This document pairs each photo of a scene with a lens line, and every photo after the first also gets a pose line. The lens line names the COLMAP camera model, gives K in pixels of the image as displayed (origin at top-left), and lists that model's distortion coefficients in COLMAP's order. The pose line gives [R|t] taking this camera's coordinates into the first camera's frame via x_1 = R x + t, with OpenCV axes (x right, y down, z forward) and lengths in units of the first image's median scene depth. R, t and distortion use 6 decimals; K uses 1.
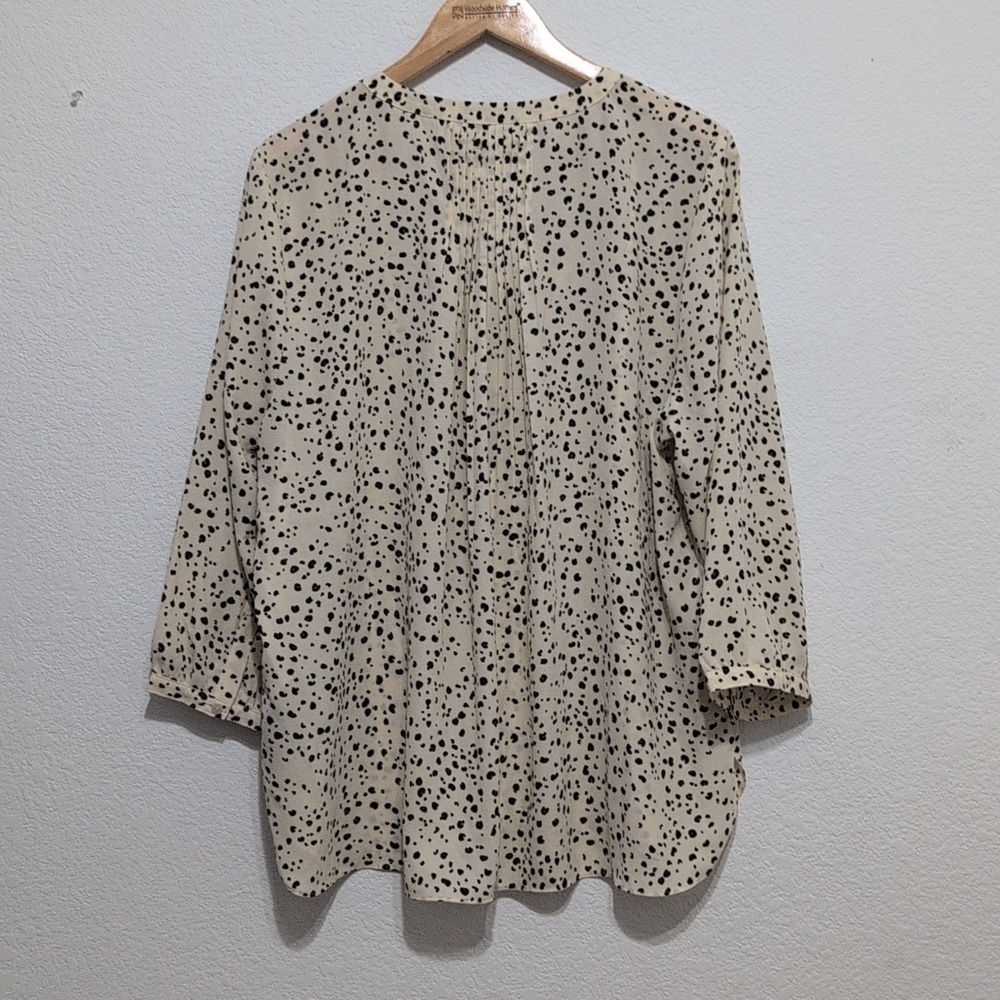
lens RADIAL K [[1671.5, 0, 500.0], [0, 1671.5, 500.0], [0, 0, 1]] dist [0.235107, -1.199495]
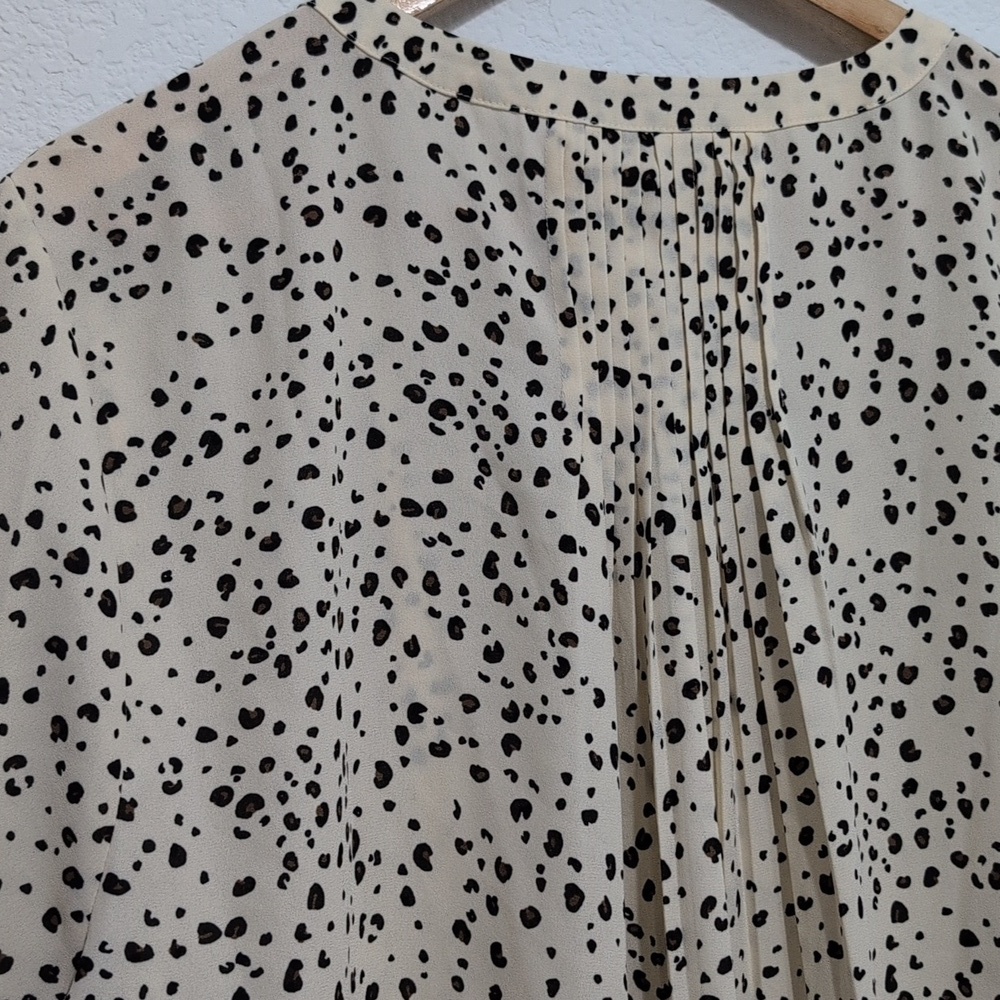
lens RADIAL K [[1671.5, 0, 500.0], [0, 1671.5, 500.0], [0, 0, 1]] dist [0.235107, -1.199495]
pose [[0.951742, -0.020484, 0.306215, -0.156482], [0.061402, 0.990306, -0.124596, -0.096422], [-0.300694, 0.137386, 0.943773, 0.665202]]
